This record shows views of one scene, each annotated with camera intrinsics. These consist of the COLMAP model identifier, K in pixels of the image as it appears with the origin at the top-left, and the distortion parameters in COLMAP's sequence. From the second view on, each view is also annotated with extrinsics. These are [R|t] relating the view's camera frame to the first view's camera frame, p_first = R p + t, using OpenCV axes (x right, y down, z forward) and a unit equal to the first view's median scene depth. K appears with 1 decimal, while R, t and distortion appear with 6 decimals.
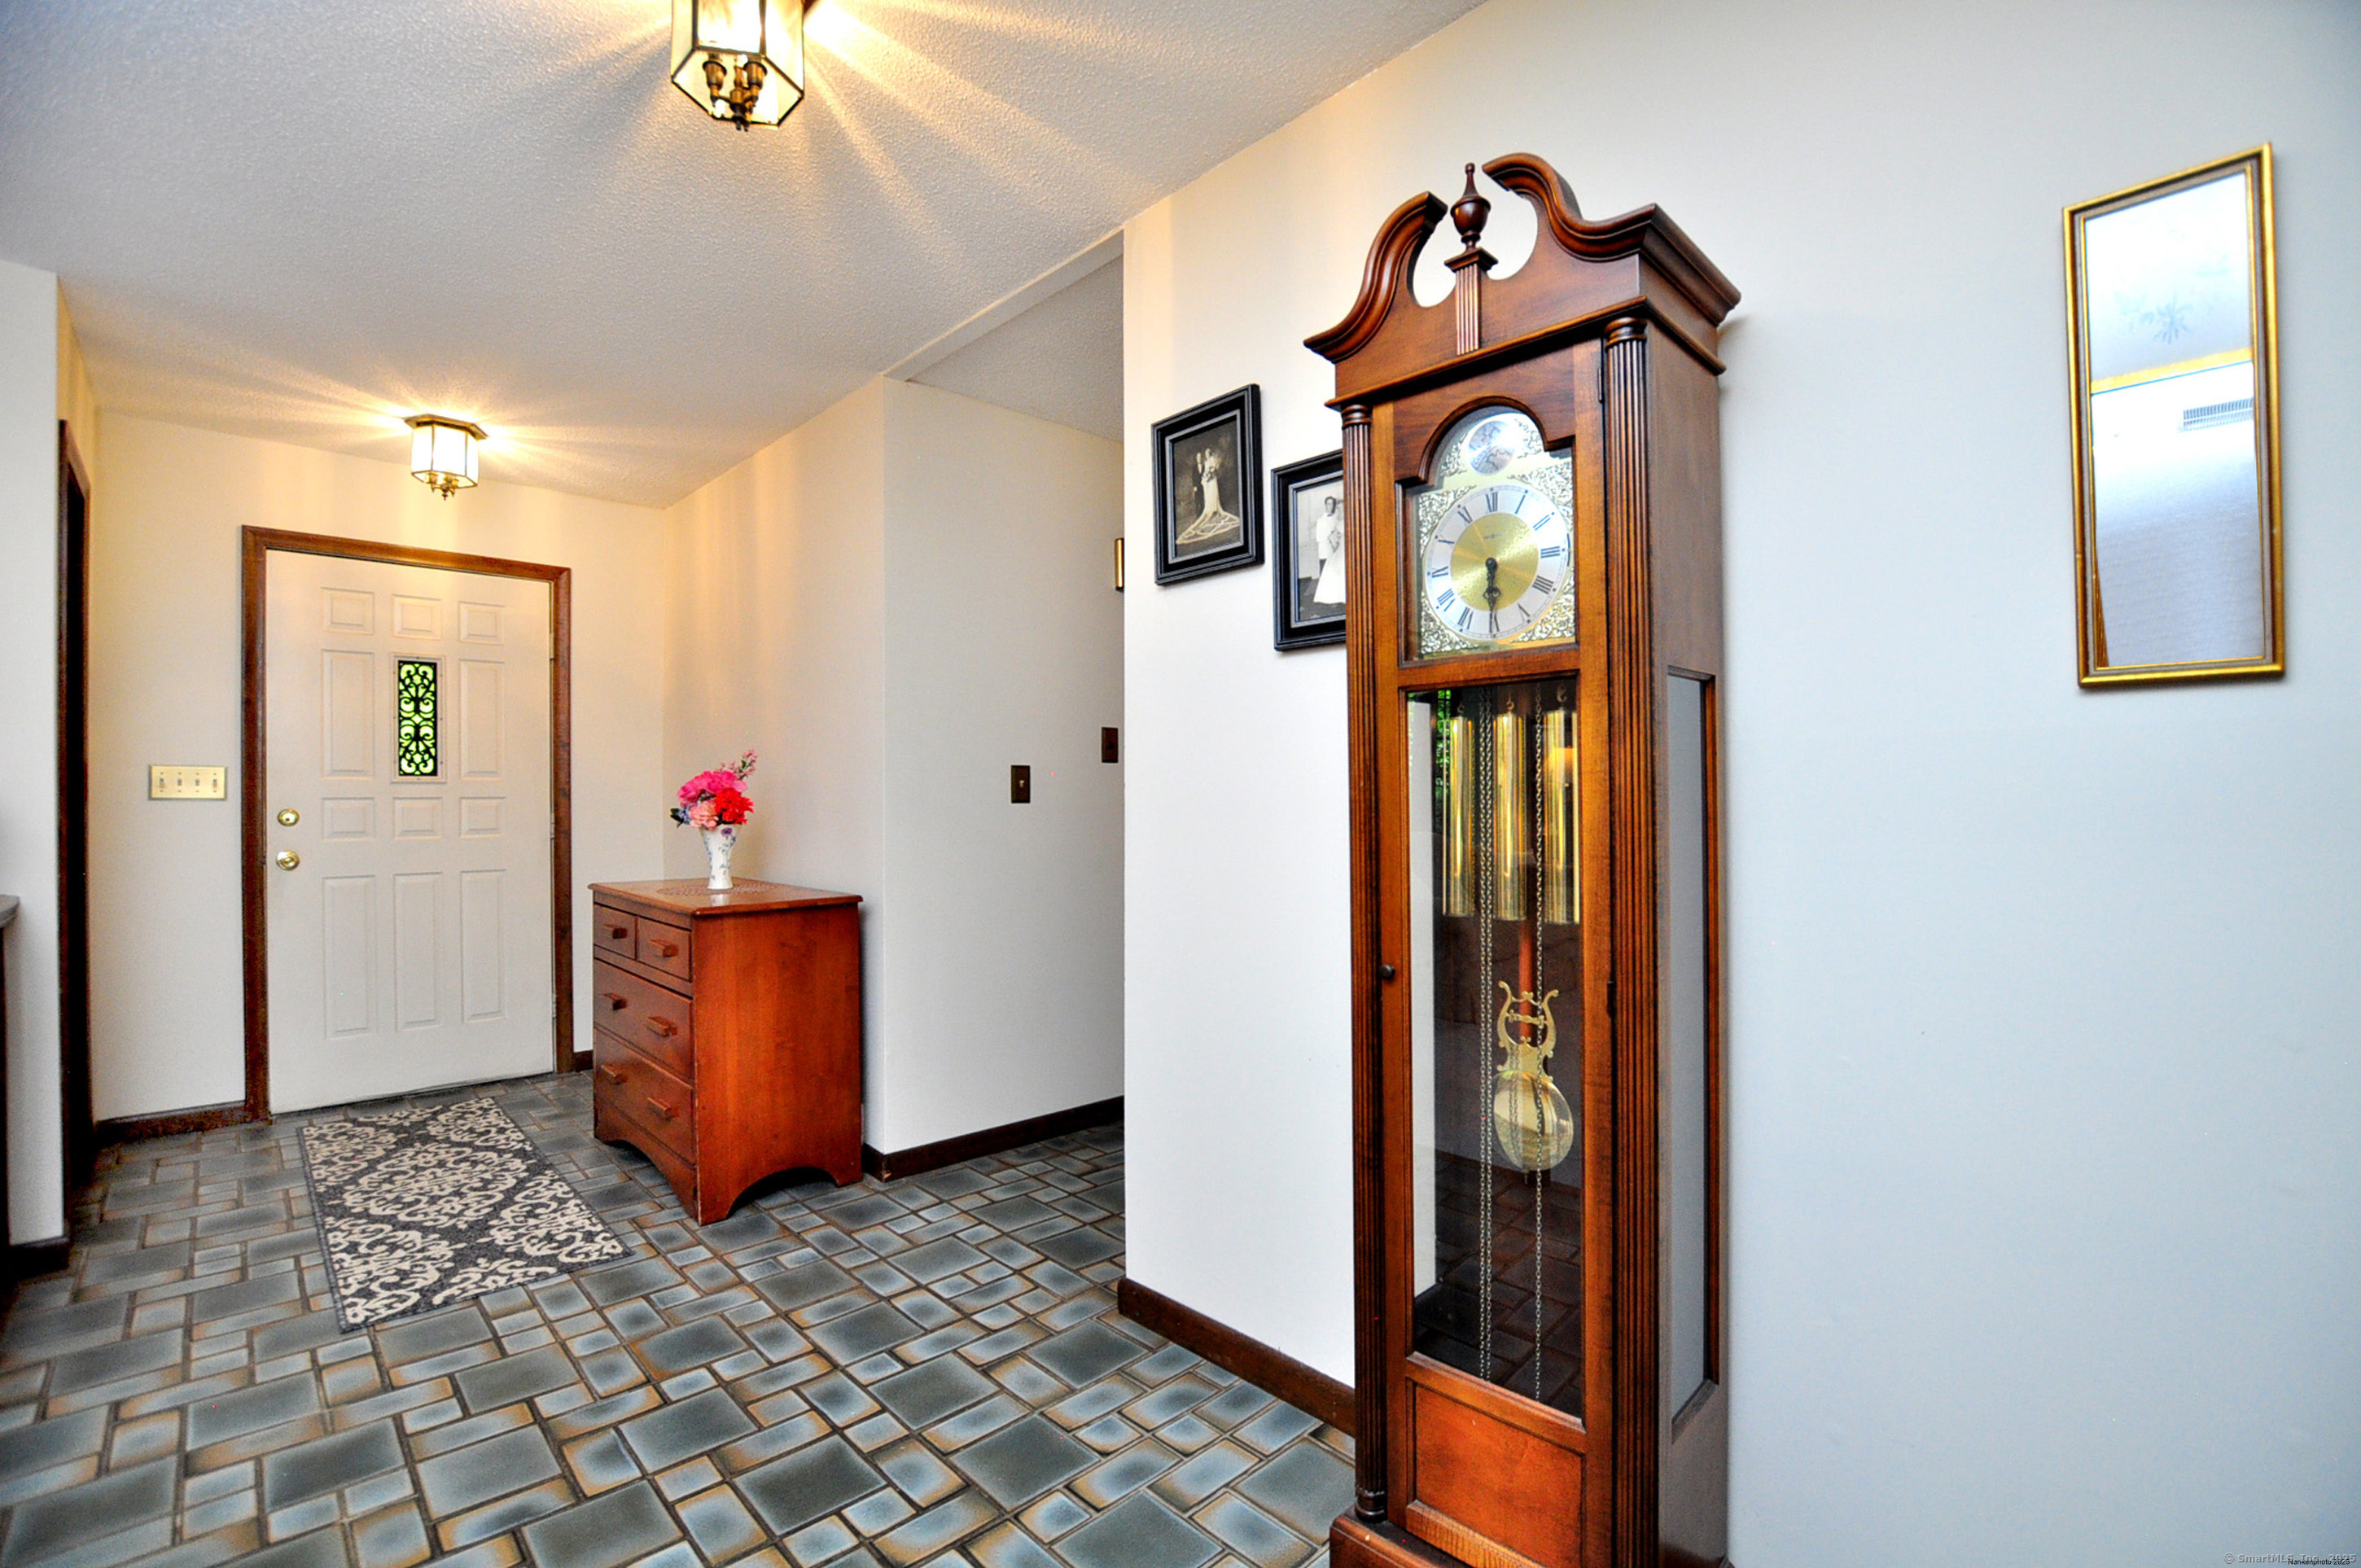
lens RADIAL K [[1038.4, 0, 1186.8], [0, 1038.4, 795.3], [0, 0, 1]] dist [-0.031357, 0.004577]
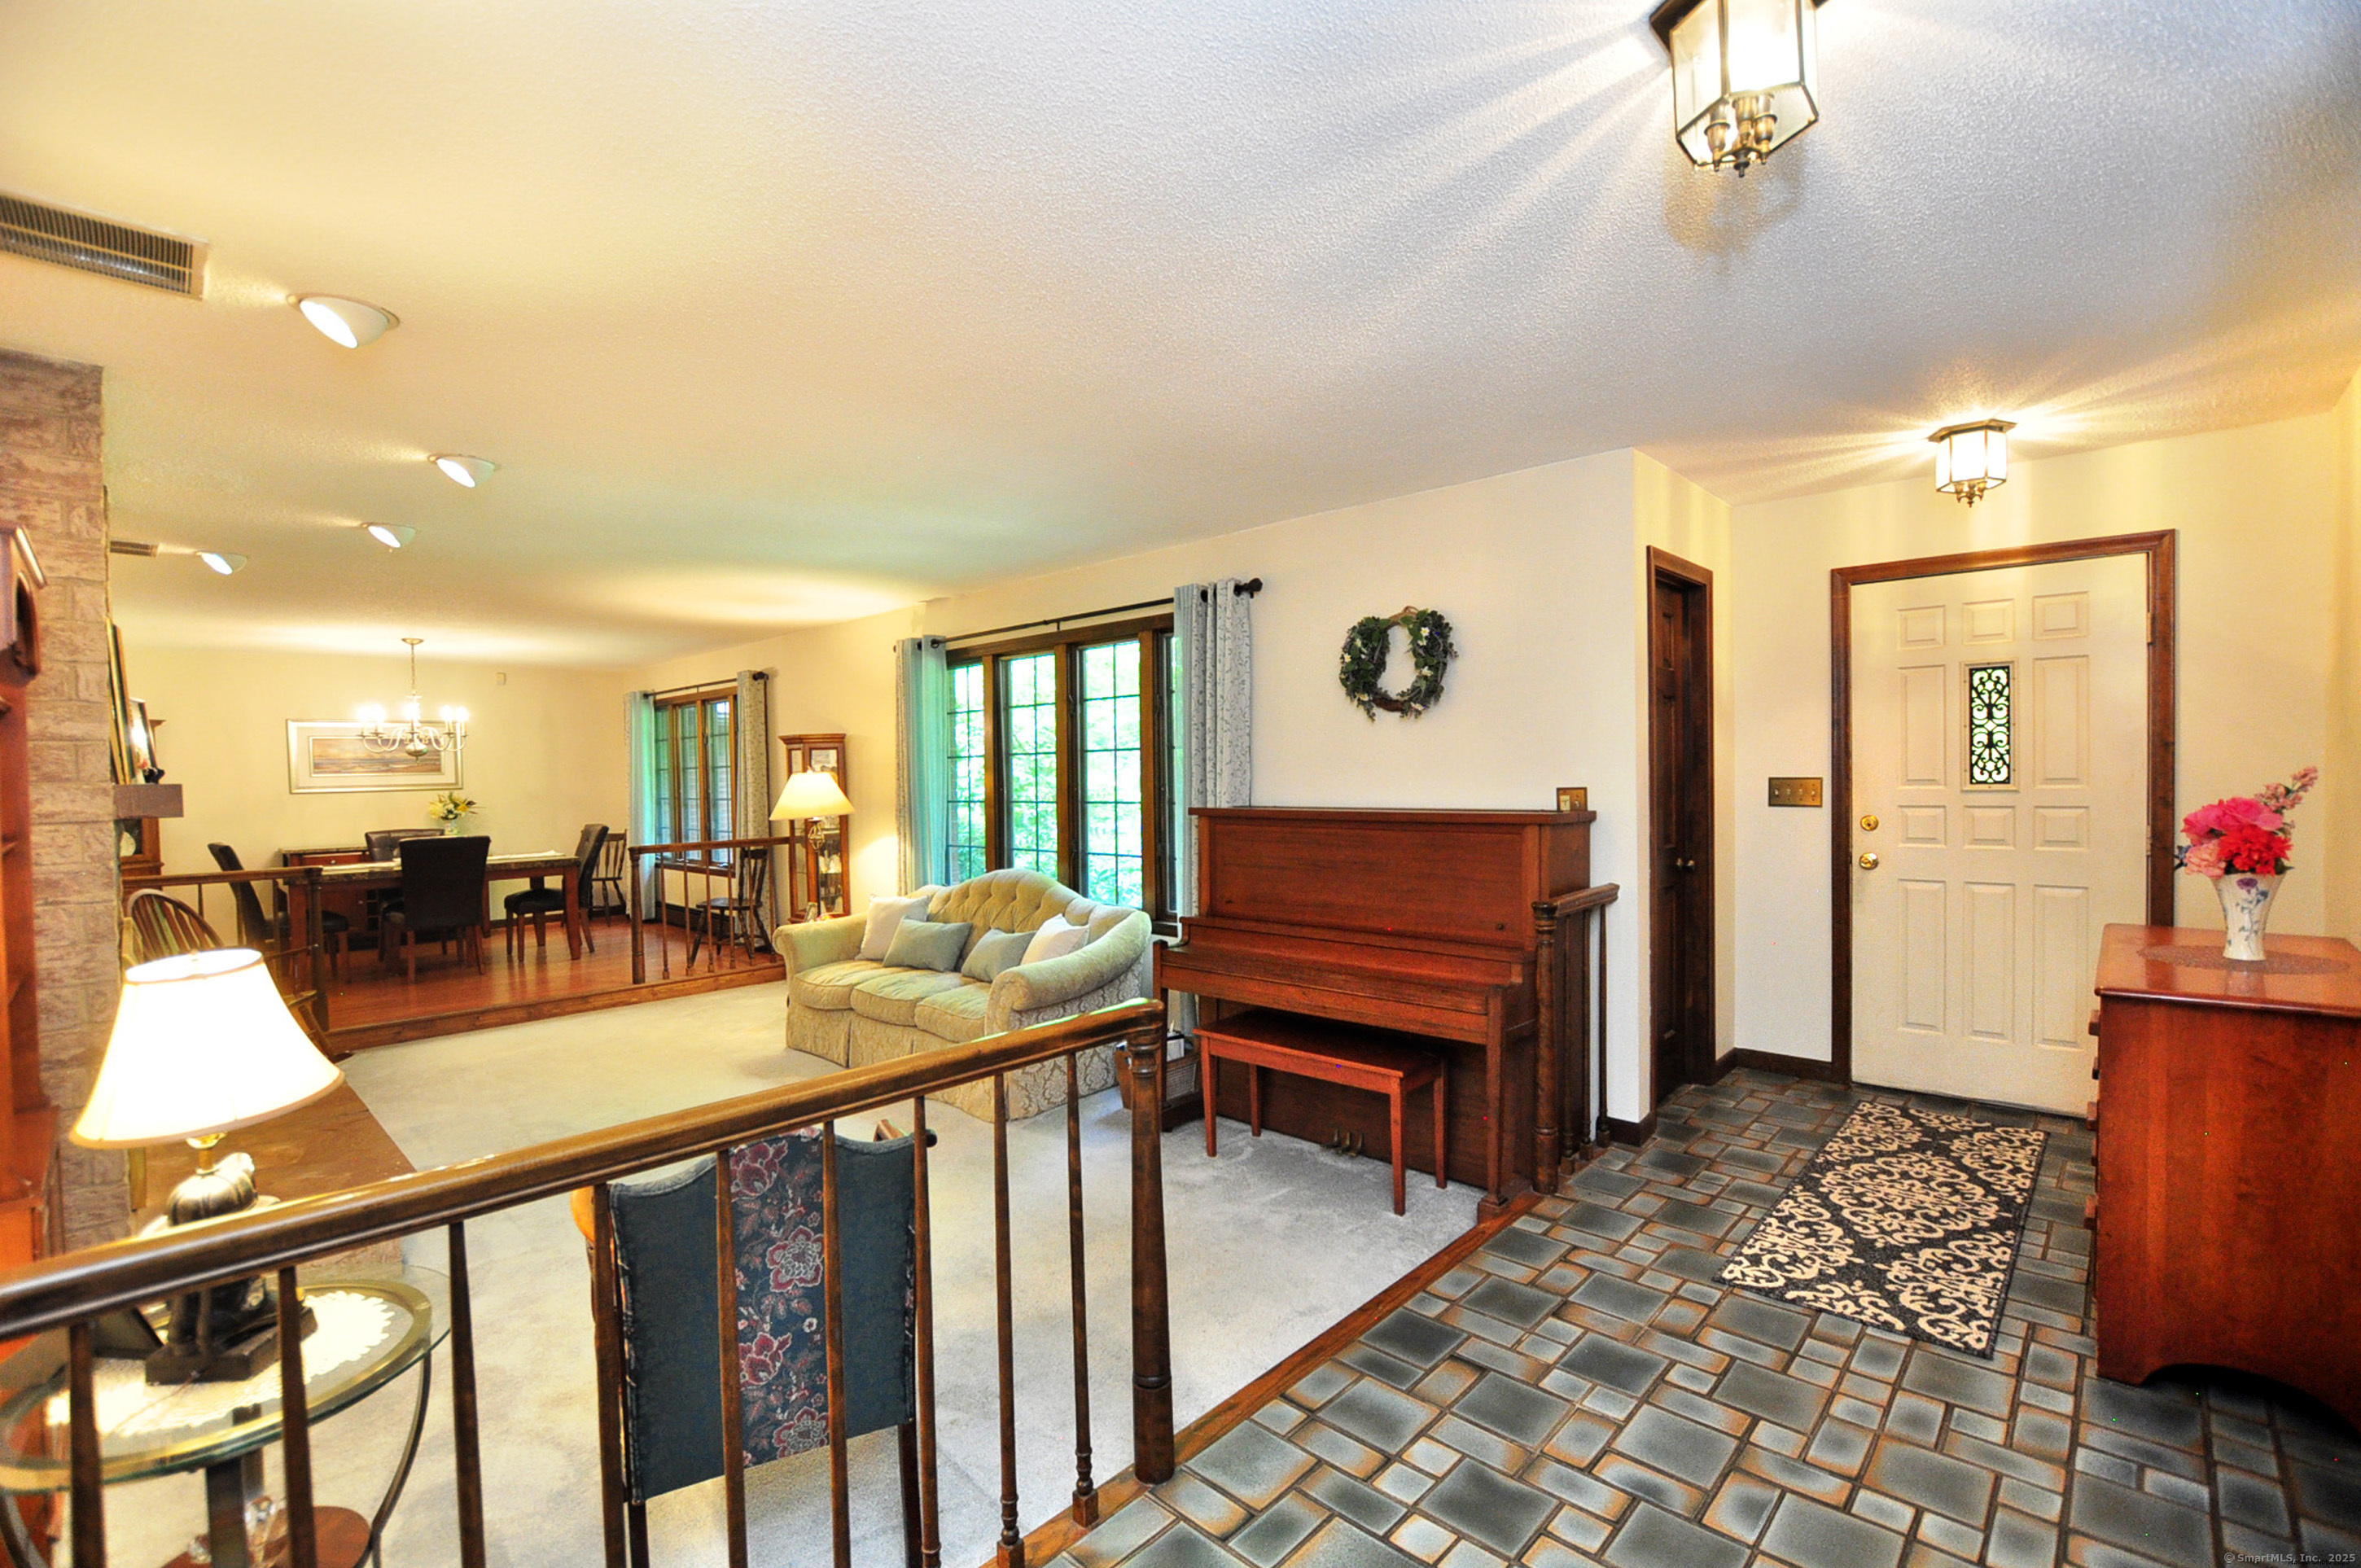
lens RADIAL K [[1038.4, 0, 1181.4], [0, 1038.4, 797.3], [0, 0, 1]] dist [-0.031357, 0.004577]
pose [[0.060848, 0.028067, -0.997752, 0.263723], [0.019977, 0.999370, 0.029331, -0.074303], [0.997947, -0.021717, 0.060249, 0.243856]]
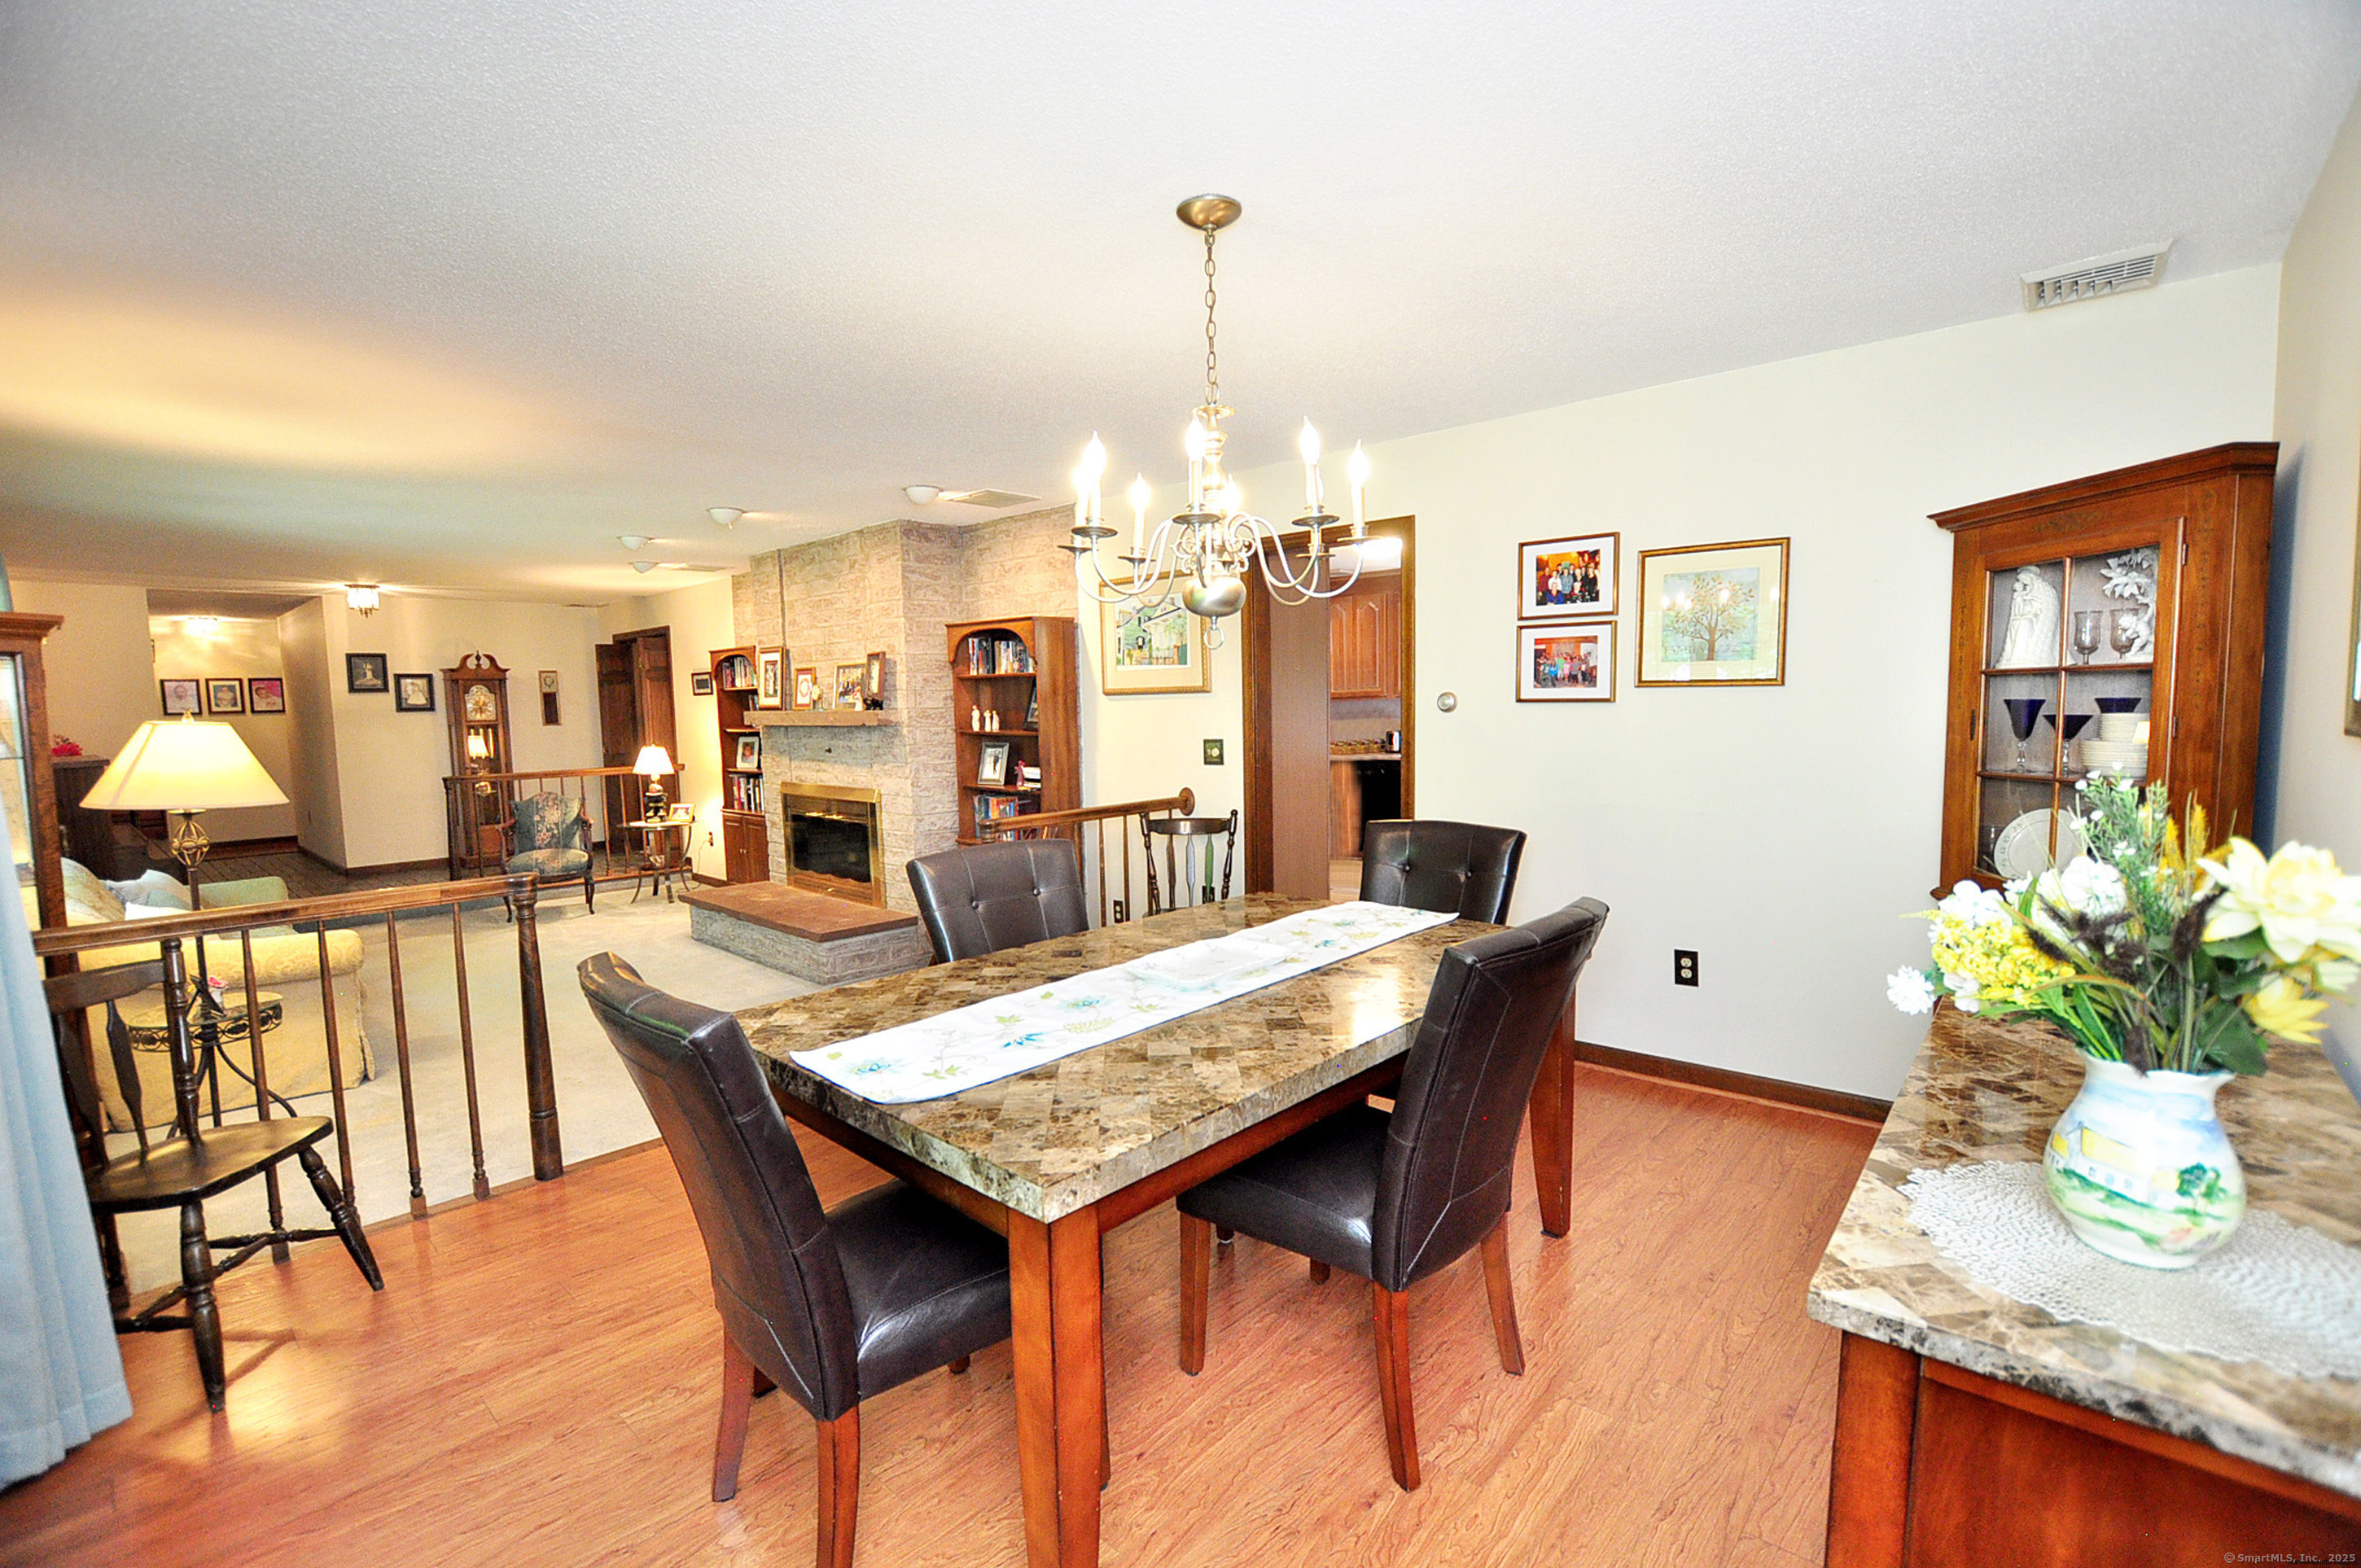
lens RADIAL K [[1038.4, 0, 1179.7], [0, 1038.4, 791.5], [0, 0, 1]] dist [-0.031357, 0.004577]
pose [[-0.087852, -0.075704, 0.993253, -4.578110], [0.016956, 0.996850, 0.077478, -0.066208], [-0.995989, 0.023648, -0.086291, -2.041810]]
